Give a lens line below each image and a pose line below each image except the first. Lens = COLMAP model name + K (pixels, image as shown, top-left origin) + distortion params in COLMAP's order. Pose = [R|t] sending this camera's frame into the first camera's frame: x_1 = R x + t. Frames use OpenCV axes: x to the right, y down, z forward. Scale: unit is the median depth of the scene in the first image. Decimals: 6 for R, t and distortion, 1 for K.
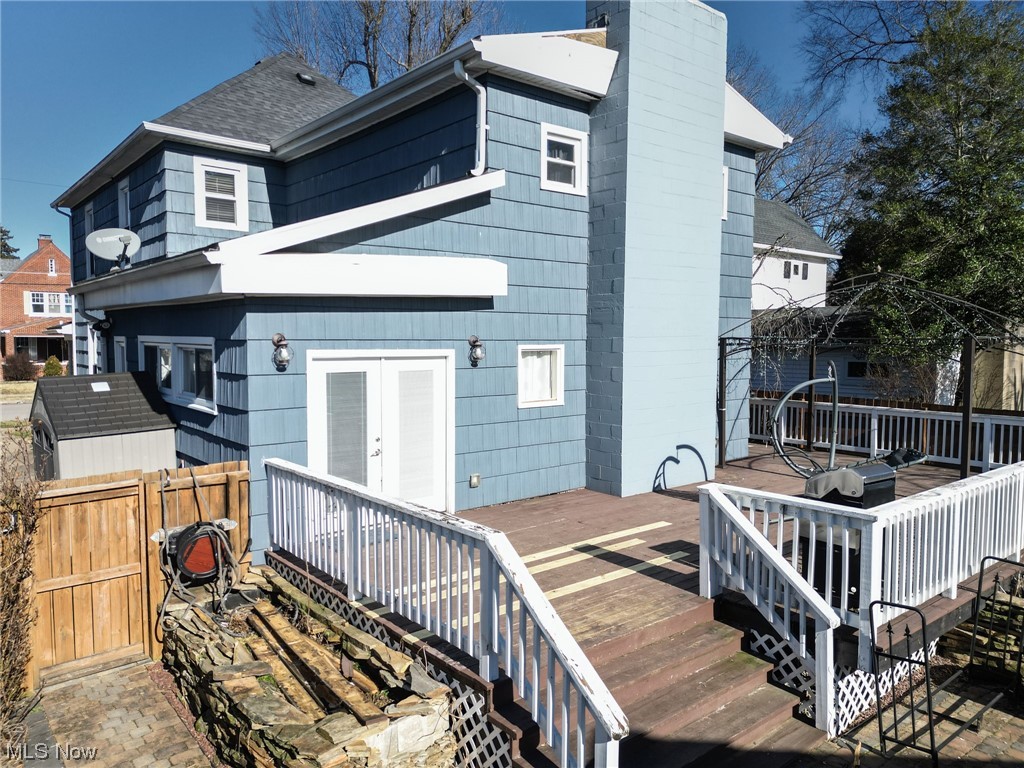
lens RADIAL K [[690.7, 0, 512.0], [0, 690.7, 384.0], [0, 0, 1]] dist [0.059387, -0.041889]
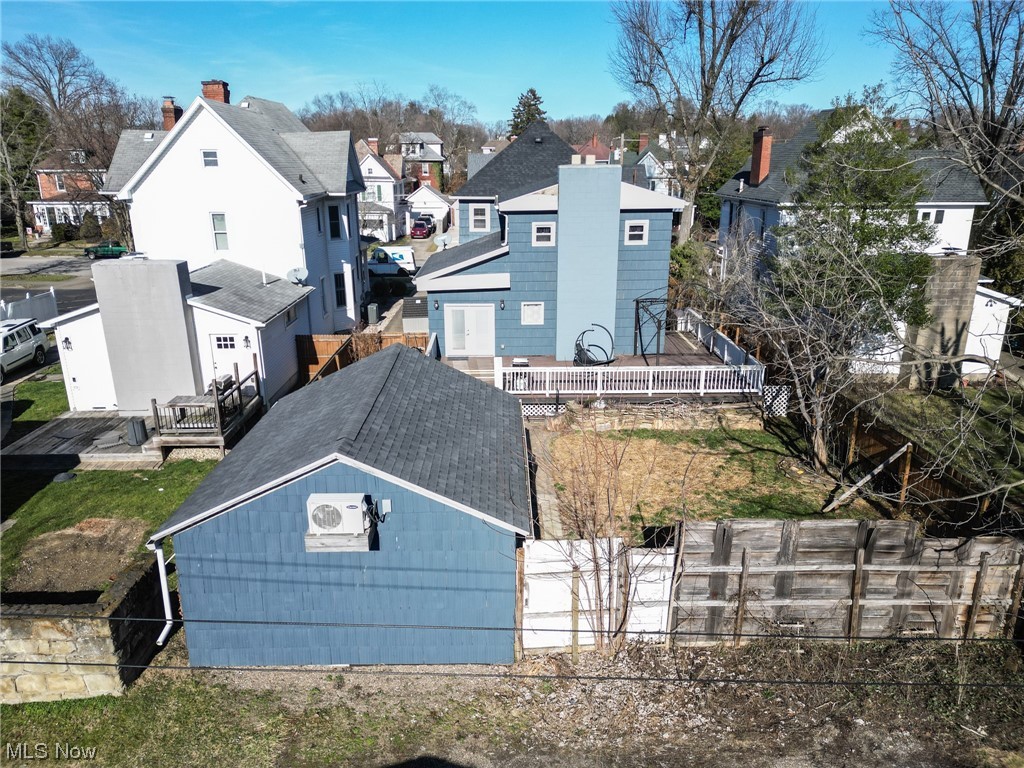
lens RADIAL K [[690.7, 0, 512.0], [0, 690.7, 384.0], [0, 0, 1]] dist [0.059387, -0.041889]
pose [[0.785862, 0.175370, -0.593015, 1.702551], [-0.035937, 0.970277, 0.239312, -0.404302], [0.617357, -0.166755, 0.768807, -1.255211]]
